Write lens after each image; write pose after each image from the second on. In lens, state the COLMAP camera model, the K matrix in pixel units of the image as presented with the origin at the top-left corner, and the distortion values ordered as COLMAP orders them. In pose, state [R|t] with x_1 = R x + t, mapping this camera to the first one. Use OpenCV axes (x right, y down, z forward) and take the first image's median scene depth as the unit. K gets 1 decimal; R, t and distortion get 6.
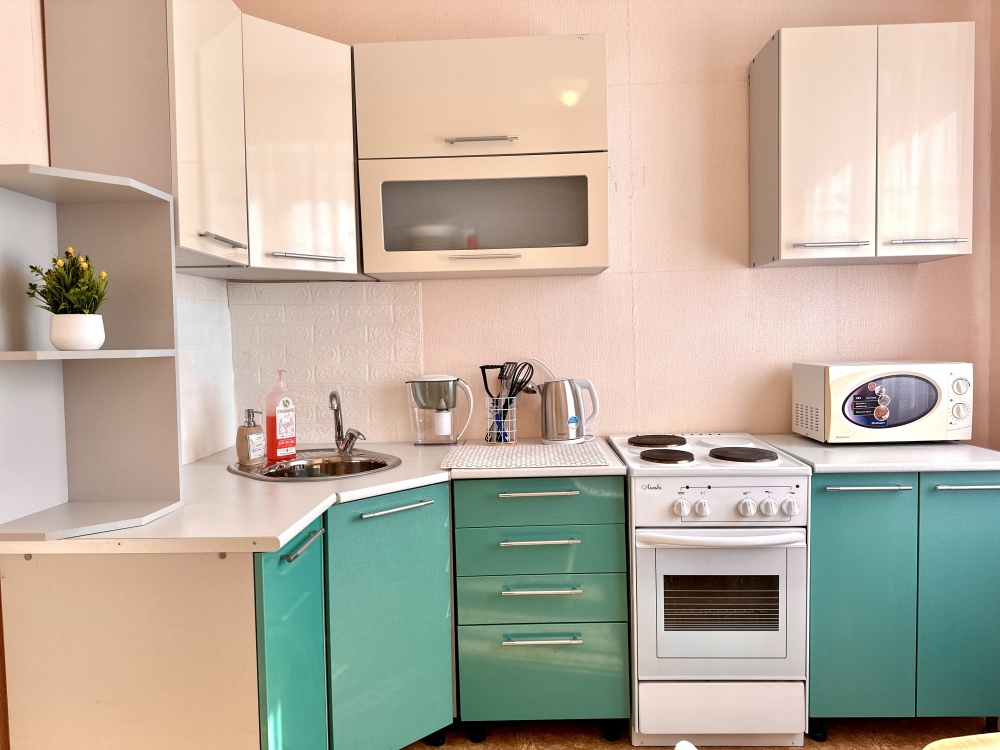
lens RADIAL K [[703.0, 0, 506.7], [0, 703.0, 377.1], [0, 0, 1]] dist [0.052203, -0.063682]
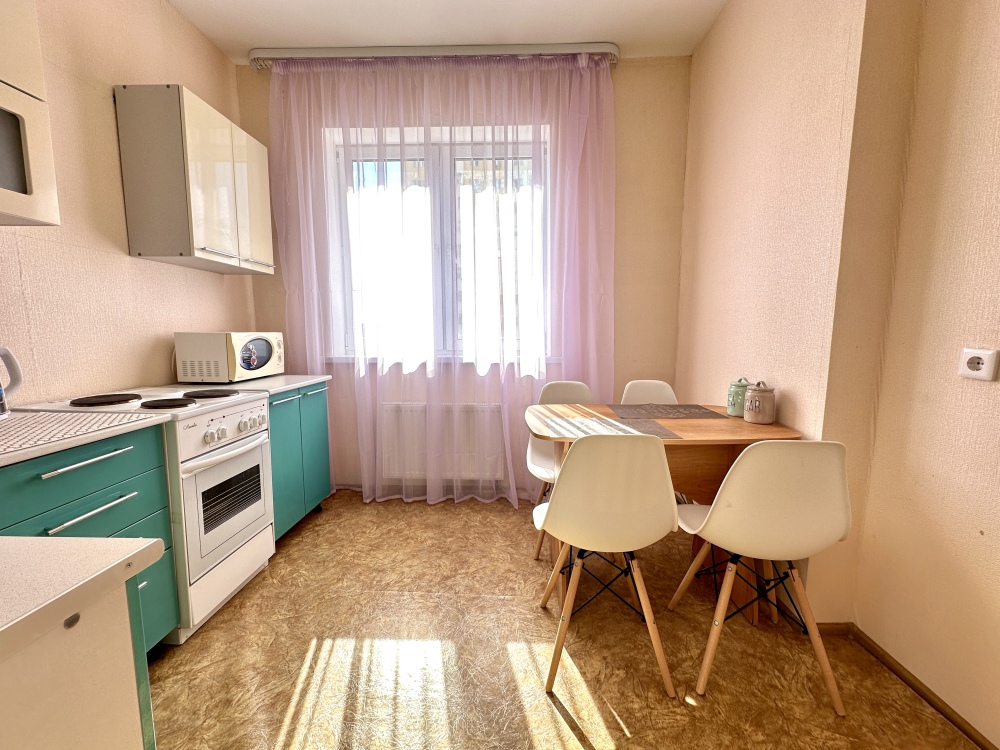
lens RADIAL K [[398.8, 0, 497.7], [0, 398.8, 375.5], [0, 0, 1]] dist [-0.006608, 0.001732]
pose [[0.013747, -0.087381, 0.996080, -0.417165], [0.052203, 0.994878, 0.086555, 0.032893], [-0.998542, 0.050808, 0.018238, 0.399701]]
